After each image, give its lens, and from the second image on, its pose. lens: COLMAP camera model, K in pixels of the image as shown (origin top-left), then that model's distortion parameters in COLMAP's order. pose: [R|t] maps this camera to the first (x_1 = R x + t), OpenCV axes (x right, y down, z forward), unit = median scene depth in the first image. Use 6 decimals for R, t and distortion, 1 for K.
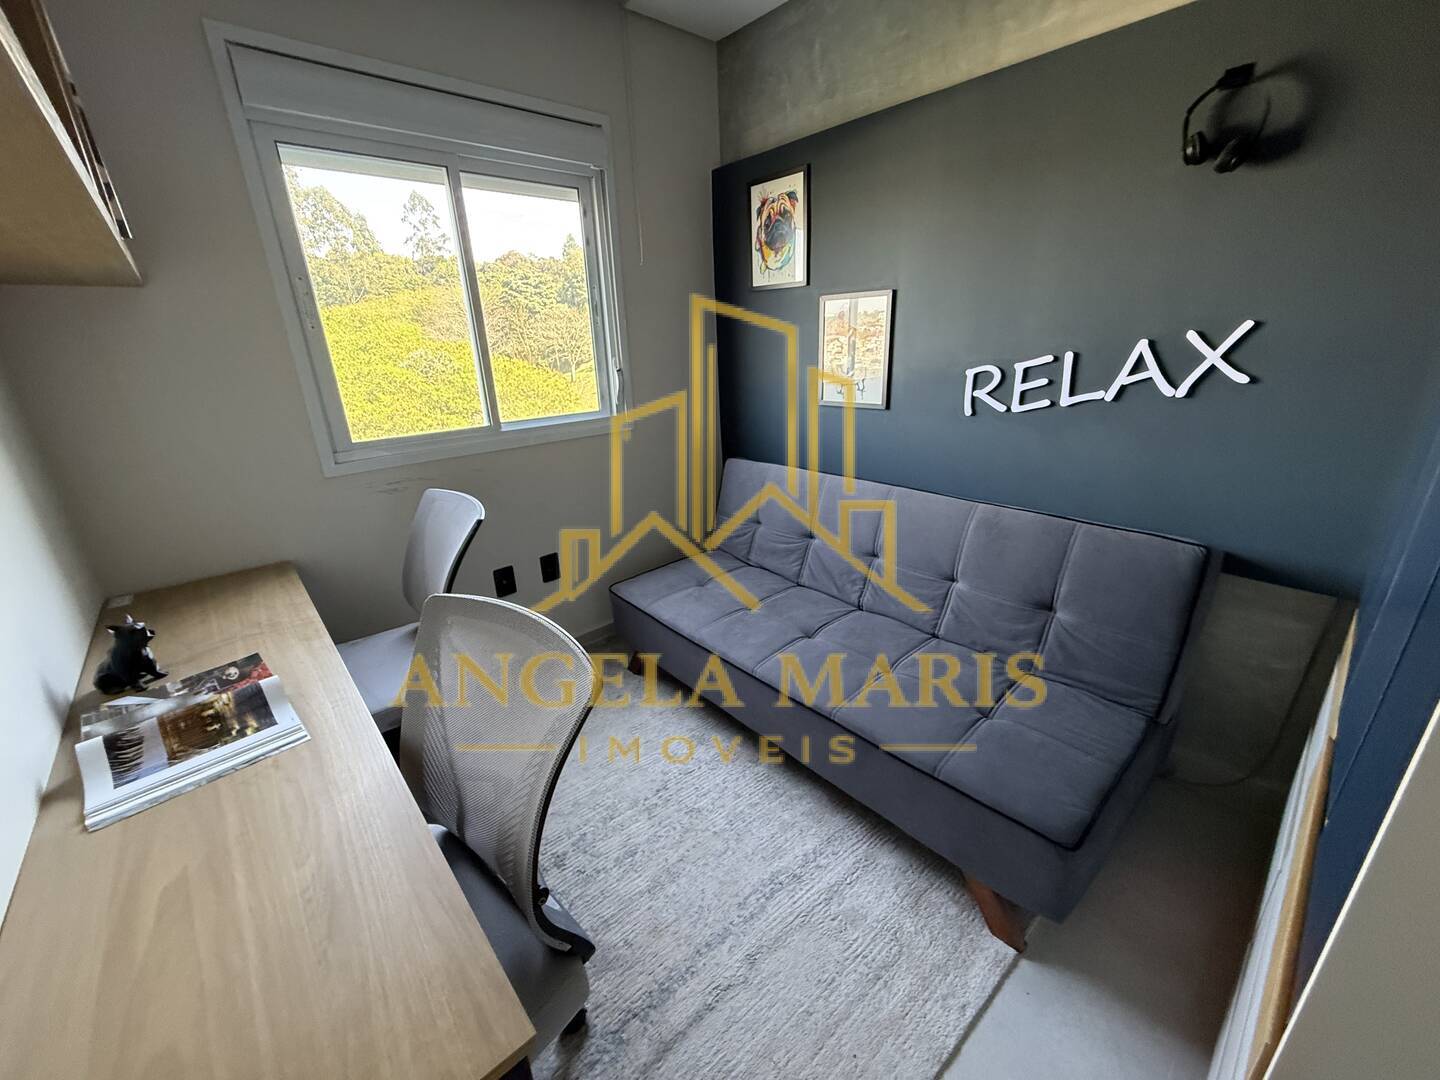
lens RADIAL K [[573.4, 0, 721.6], [0, 573.4, 539.8], [0, 0, 1]] dist [-0.000869, 0.000319]
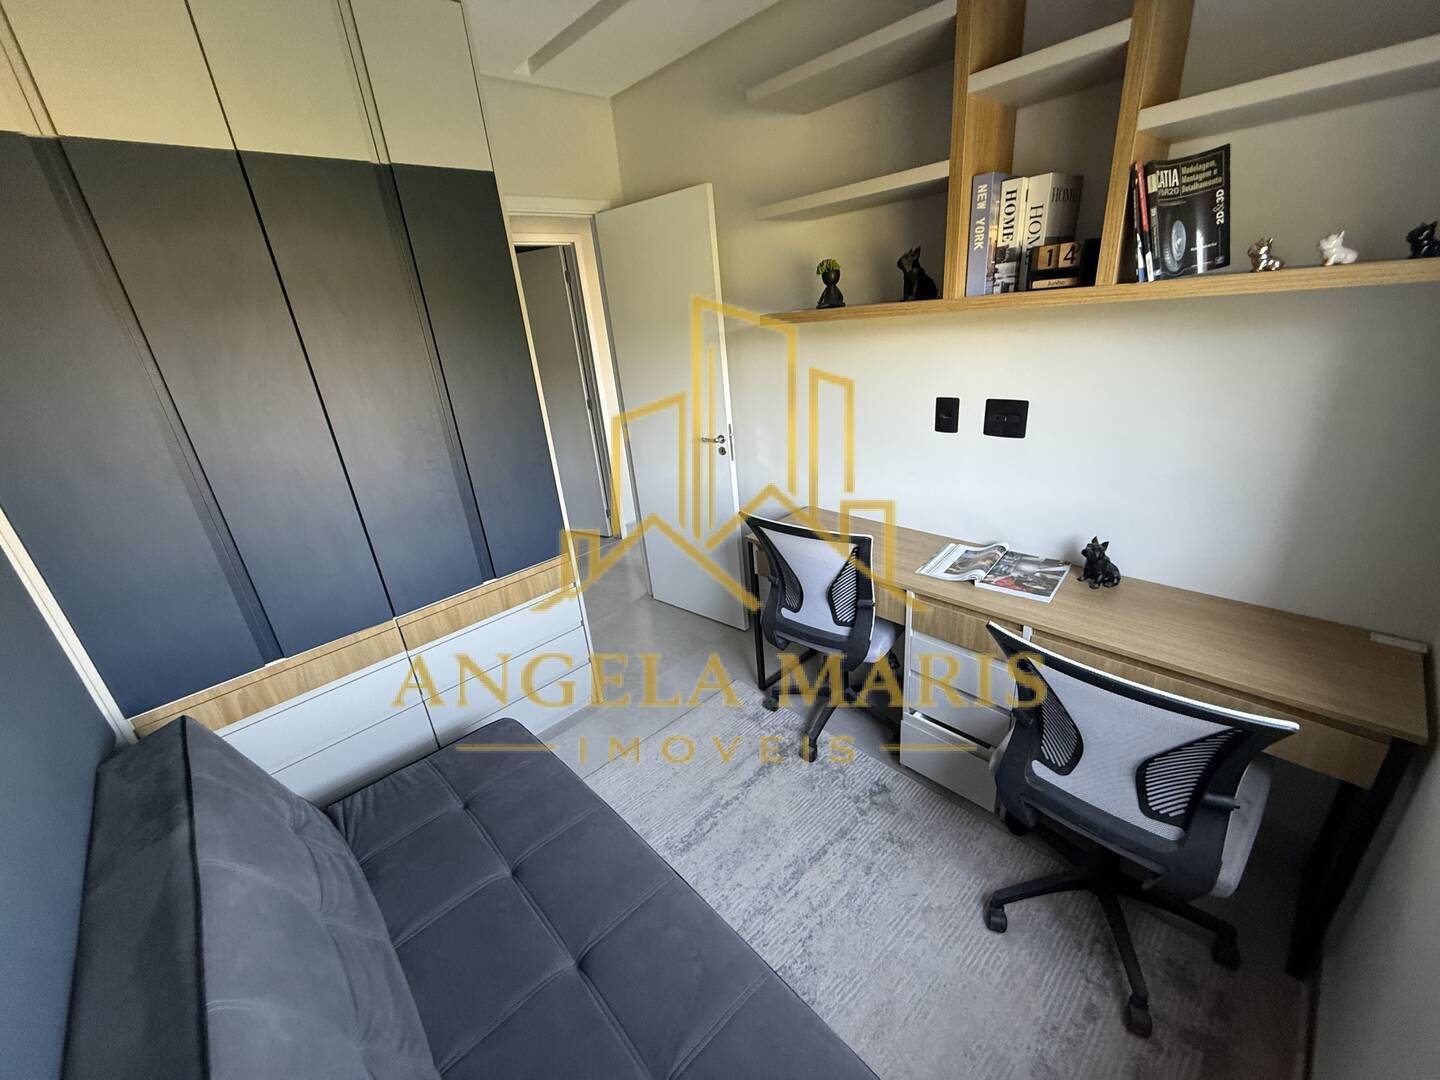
lens RADIAL K [[573.4, 0, 720.2], [0, 573.4, 542.9], [0, 0, 1]] dist [-0.000869, 0.000319]
pose [[-0.991563, 0.127677, 0.022382, -0.096499], [0.109541, 0.733034, 0.671313, -0.764413], [0.069304, 0.668101, -0.740836, 1.641751]]
